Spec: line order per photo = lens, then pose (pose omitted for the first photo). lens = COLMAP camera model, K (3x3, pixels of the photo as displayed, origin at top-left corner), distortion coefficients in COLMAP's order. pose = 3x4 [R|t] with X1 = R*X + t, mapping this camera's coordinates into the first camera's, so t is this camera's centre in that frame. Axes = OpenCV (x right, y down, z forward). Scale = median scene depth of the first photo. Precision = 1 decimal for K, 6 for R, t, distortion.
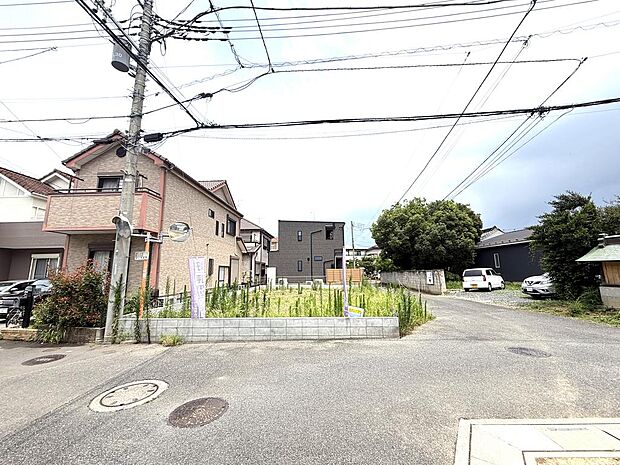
lens RADIAL K [[246.0, 0, 307.2], [0, 246.0, 232.3], [0, 0, 1]] dist [-0.001323, -0.000423]
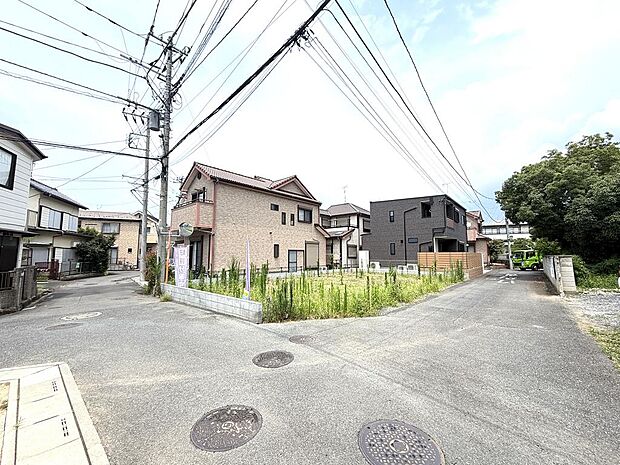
lens RADIAL K [[246.0, 0, 308.9], [0, 246.0, 230.8], [0, 0, 1]] dist [-0.001323, -0.000423]
pose [[0.782171, -0.050668, -0.621000, 0.365105], [0.092372, 0.995104, 0.035155, 0.009507], [0.616178, -0.084860, 0.783022, 0.110302]]
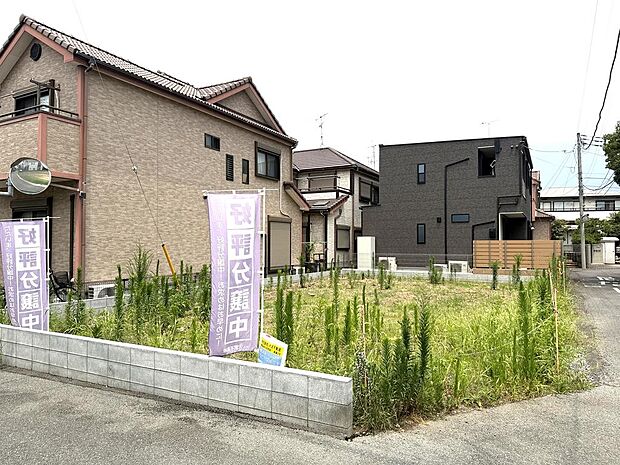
lens RADIAL K [[429.4, 0, 308.9], [0, 429.4, 237.3], [0, 0, 1]] dist [0.023928, -0.023288]
pose [[0.899026, 0.001782, -0.437892, 0.180544], [0.061305, 0.989631, 0.129892, 0.019267], [0.433583, -0.143621, 0.889594, 0.142253]]
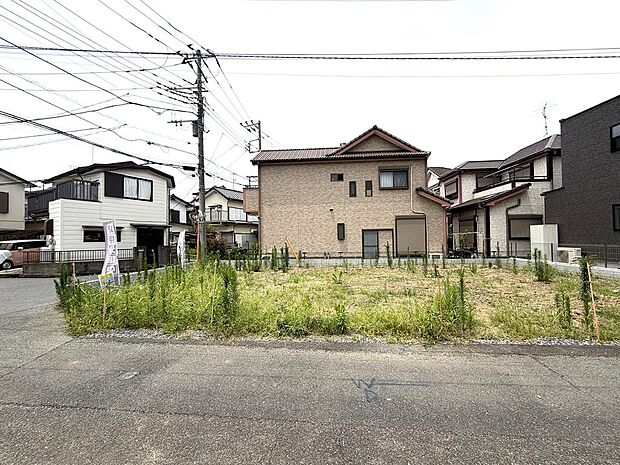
lens RADIAL K [[246.0, 0, 309.3], [0, 246.0, 232.4], [0, 0, 1]] dist [-0.001323, -0.000423]
pose [[-0.021096, -0.009361, -0.999734, 0.432820], [0.175594, 0.984378, -0.012923, 0.098319], [0.984237, -0.175820, -0.019122, 0.653817]]
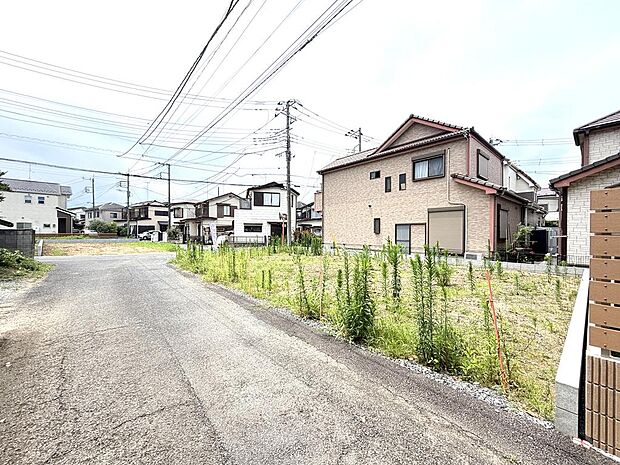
lens RADIAL K [[246.0, 0, 306.8], [0, 246.0, 231.1], [0, 0, 1]] dist [-0.001323, -0.000423]
pose [[-0.723961, 0.002157, -0.689837, 0.395196], [0.113695, 0.986693, -0.116234, 0.182136], [0.680407, -0.162579, -0.714573, 1.124459]]
